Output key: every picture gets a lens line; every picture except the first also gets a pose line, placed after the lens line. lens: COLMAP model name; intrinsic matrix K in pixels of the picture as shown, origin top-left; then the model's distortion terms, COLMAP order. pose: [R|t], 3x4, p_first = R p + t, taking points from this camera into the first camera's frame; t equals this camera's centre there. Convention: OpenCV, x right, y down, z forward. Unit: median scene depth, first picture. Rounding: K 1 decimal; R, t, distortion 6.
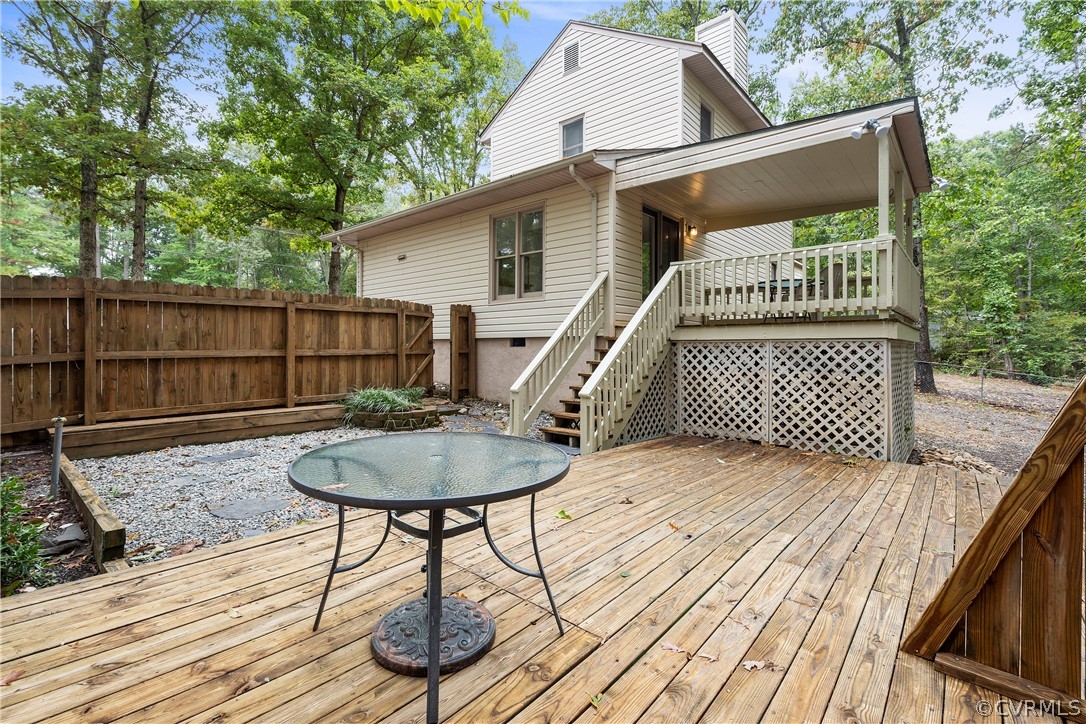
lens RADIAL K [[493.6, 0, 538.0], [0, 493.6, 351.1], [0, 0, 1]] dist [-0.003945, 0.000395]
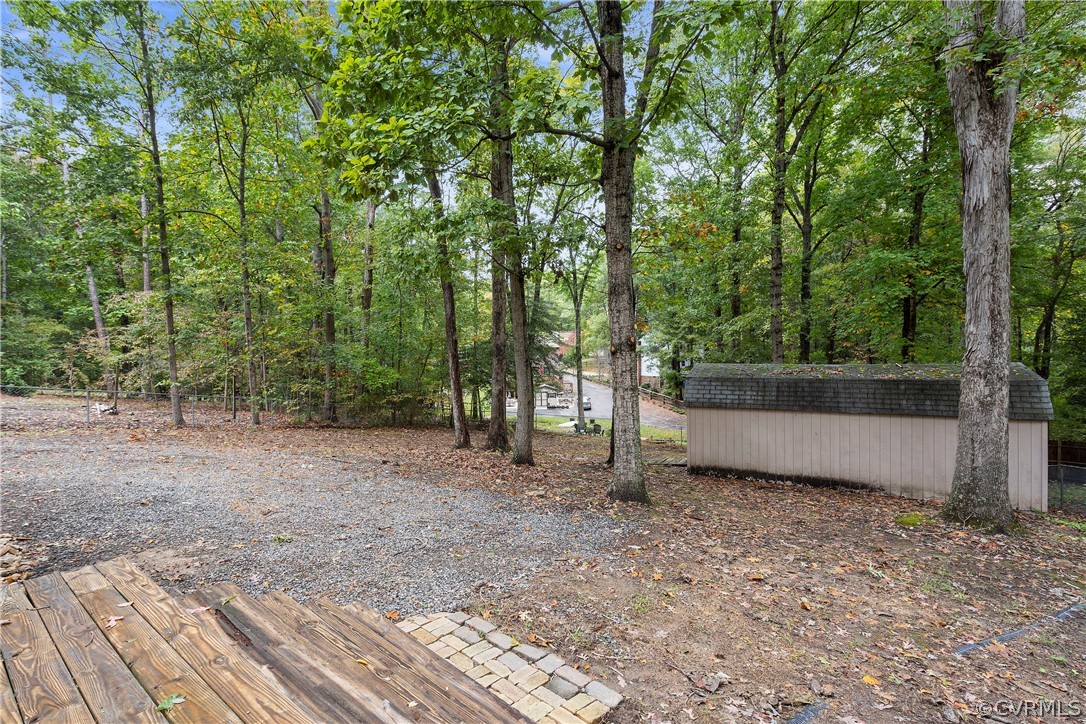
lens RADIAL K [[493.6, 0, 539.7], [0, 493.6, 361.1], [0, 0, 1]] dist [-0.003945, 0.000395]
pose [[-0.046822, -0.018705, 0.998728, 0.056544], [0.013204, 0.999726, 0.019343, -0.000835], [-0.998816, 0.014093, -0.046562, 0.071312]]
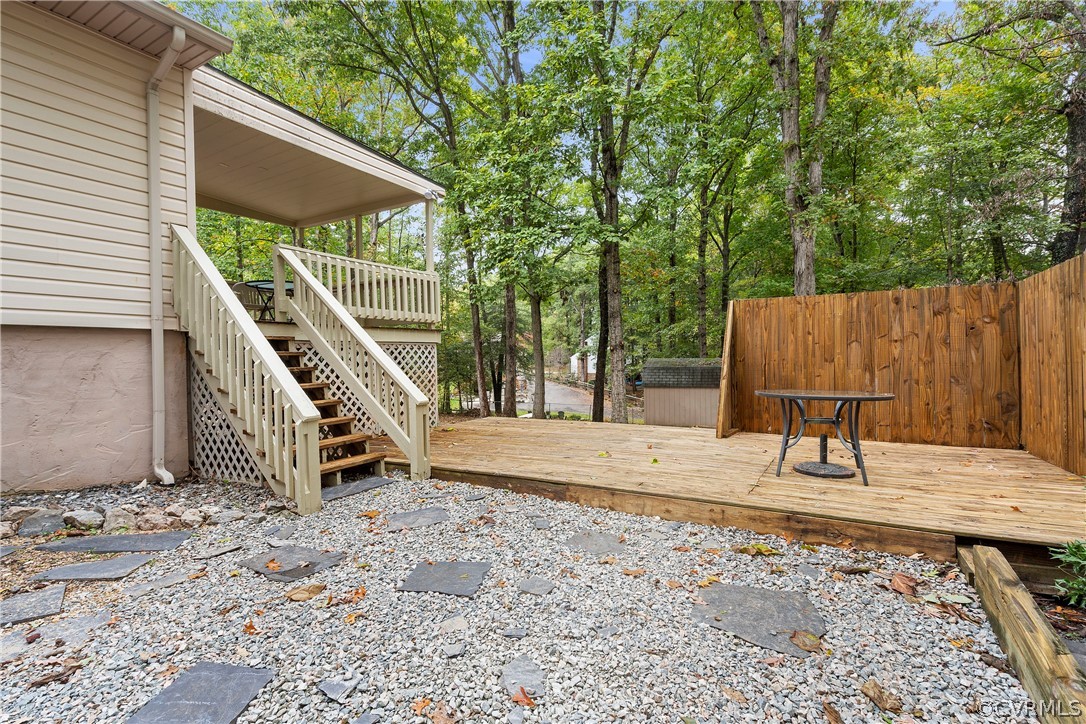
lens RADIAL K [[493.6, 0, 542.3], [0, 493.6, 356.6], [0, 0, 1]] dist [-0.003945, 0.000395]
pose [[-0.174455, -0.009832, 0.984616, -0.143306], [0.012913, 0.999841, 0.012272, 0.000102], [-0.984580, 0.014855, -0.174301, 0.172333]]
